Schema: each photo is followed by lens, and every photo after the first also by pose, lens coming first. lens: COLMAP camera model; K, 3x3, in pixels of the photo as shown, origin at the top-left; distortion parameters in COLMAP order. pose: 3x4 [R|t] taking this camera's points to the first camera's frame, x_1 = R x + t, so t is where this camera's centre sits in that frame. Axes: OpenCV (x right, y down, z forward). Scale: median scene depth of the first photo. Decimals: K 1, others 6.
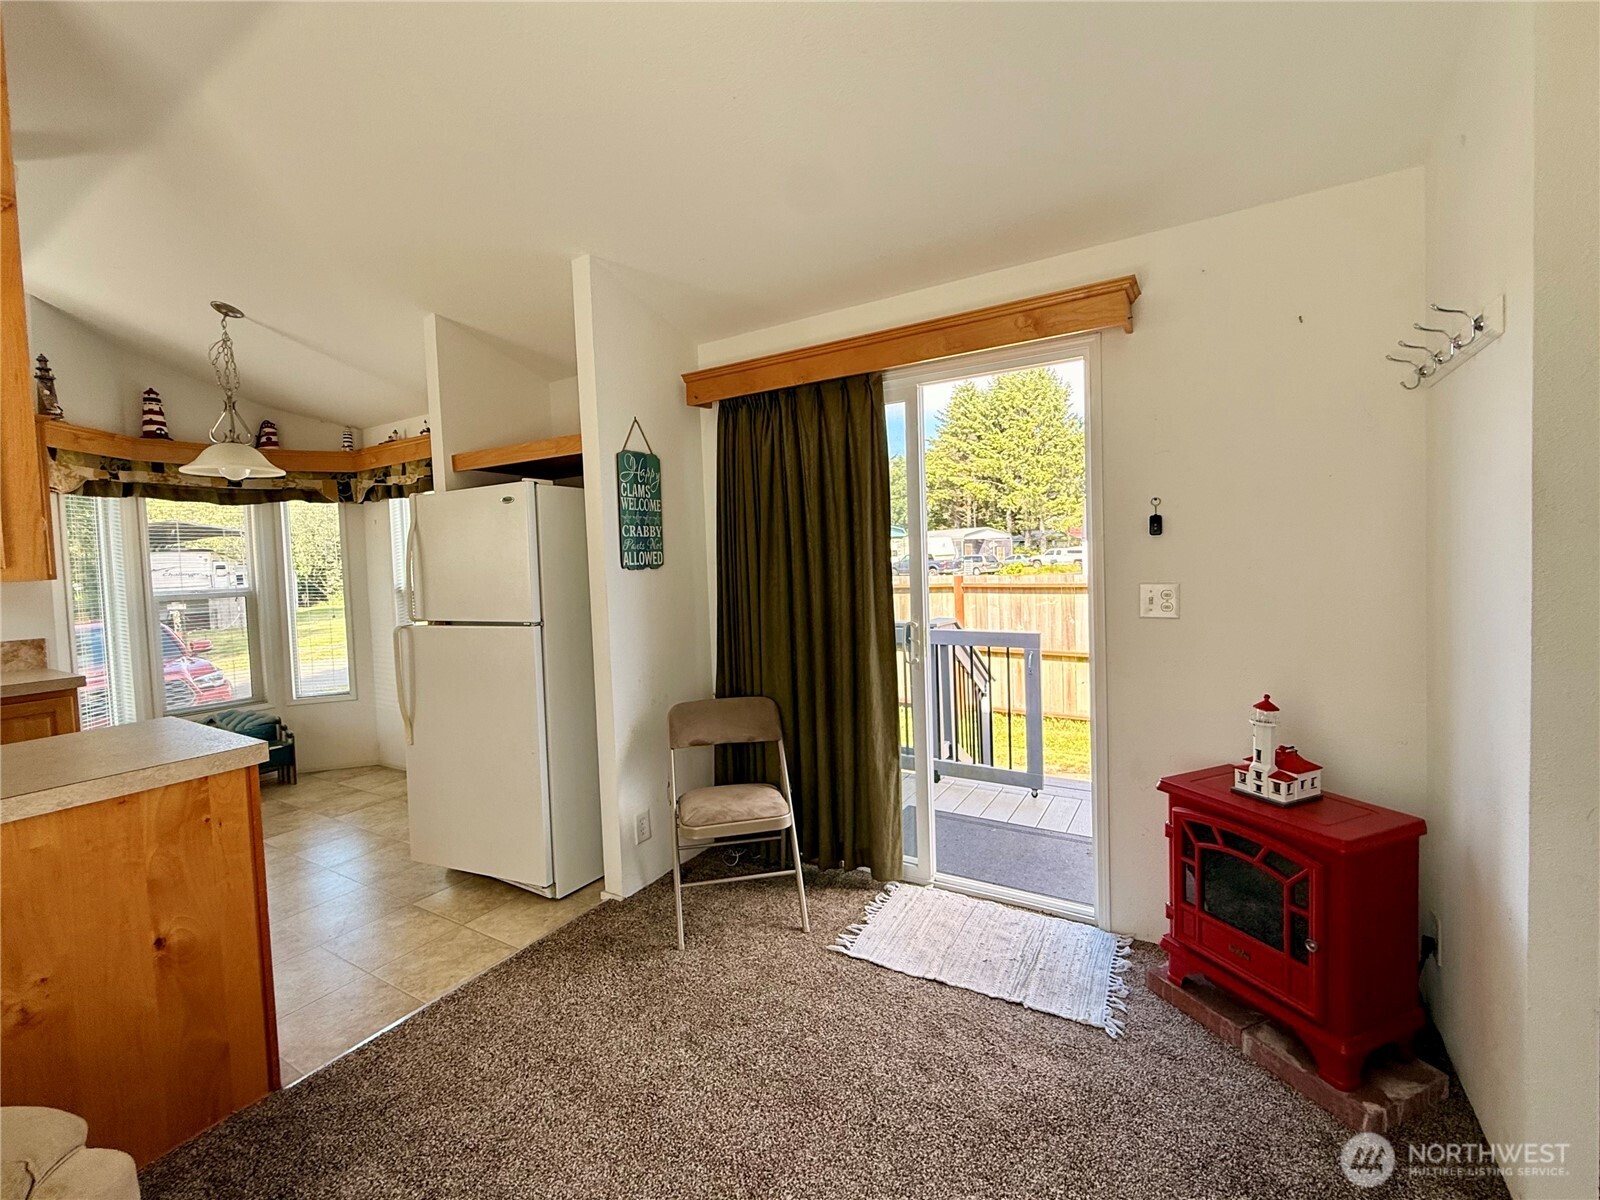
lens RADIAL K [[682.6, 0, 799.9], [0, 682.6, 583.7], [0, 0, 1]] dist [0.002668, 0.000175]
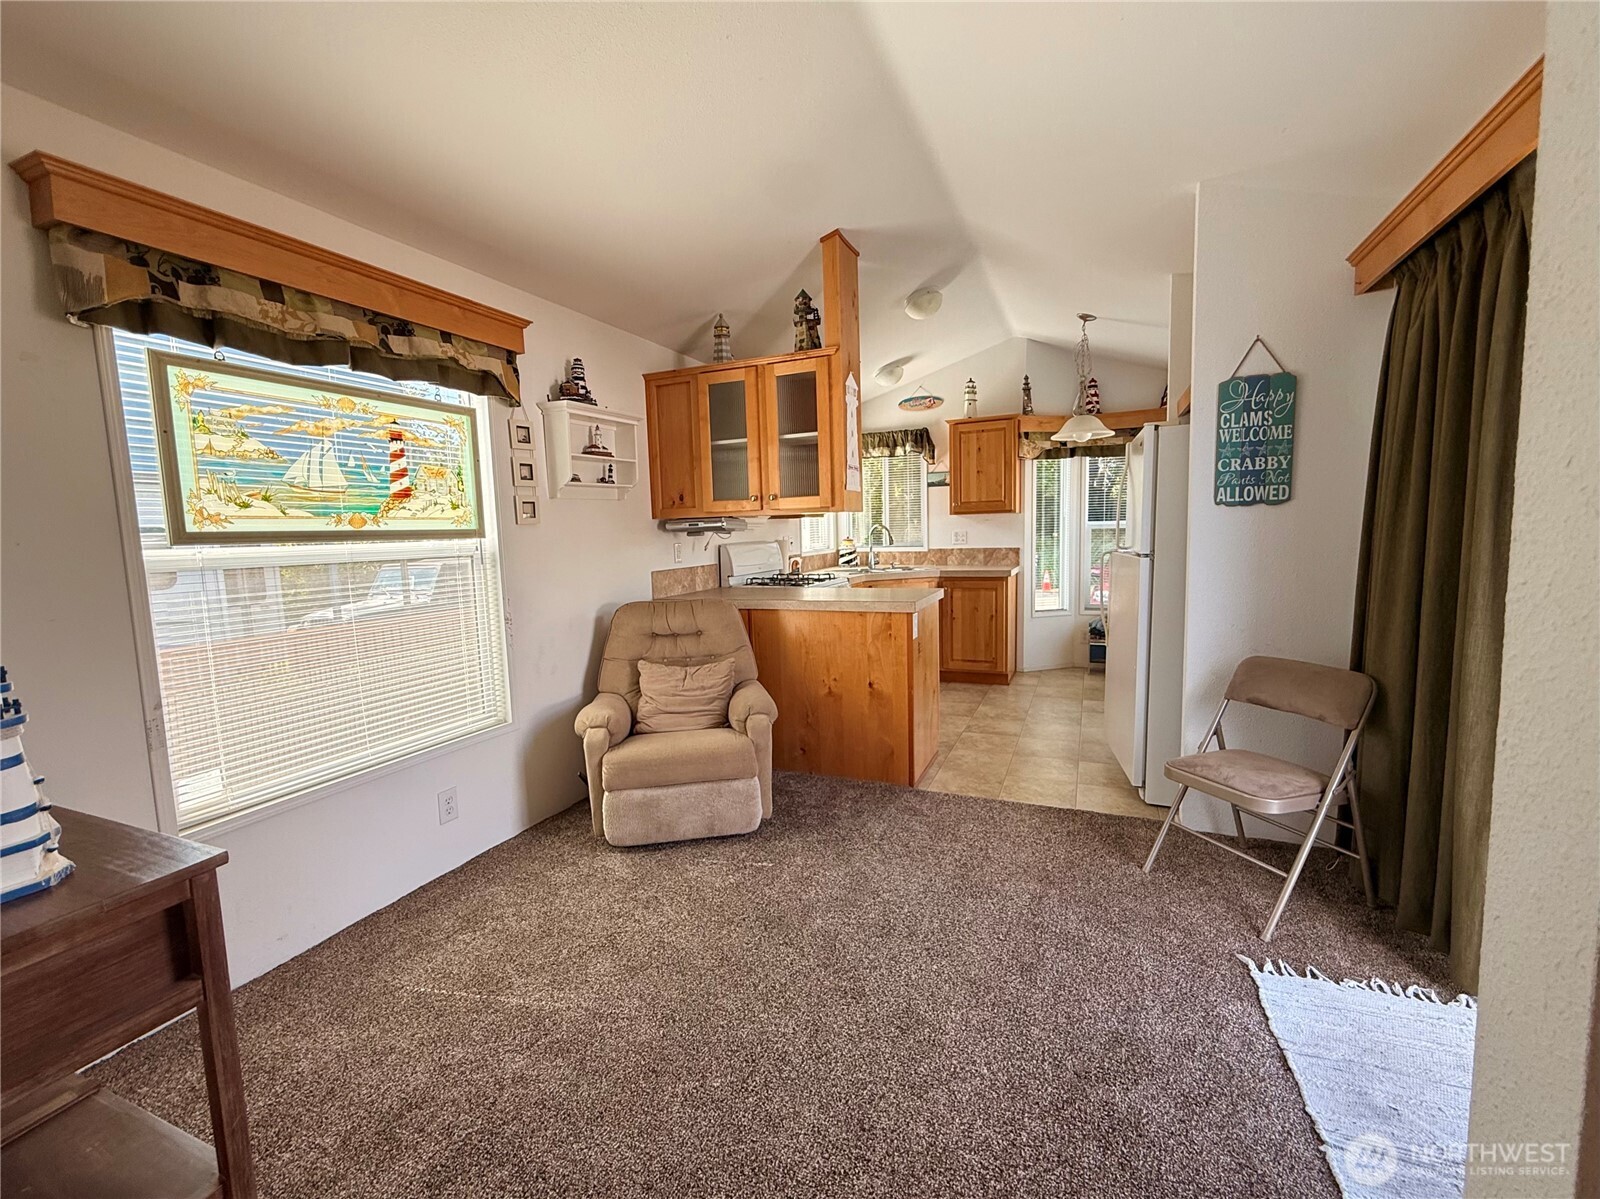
lens RADIAL K [[679.6, 0, 800.0], [0, 679.6, 599.5], [0, 0, 1]] dist [-0.000279, -0.000008]
pose [[0.146480, 0.133330, -0.980187, 0.596381], [-0.018566, 0.991071, 0.132036, -0.005381], [0.989039, -0.001142, 0.147647, 0.267159]]
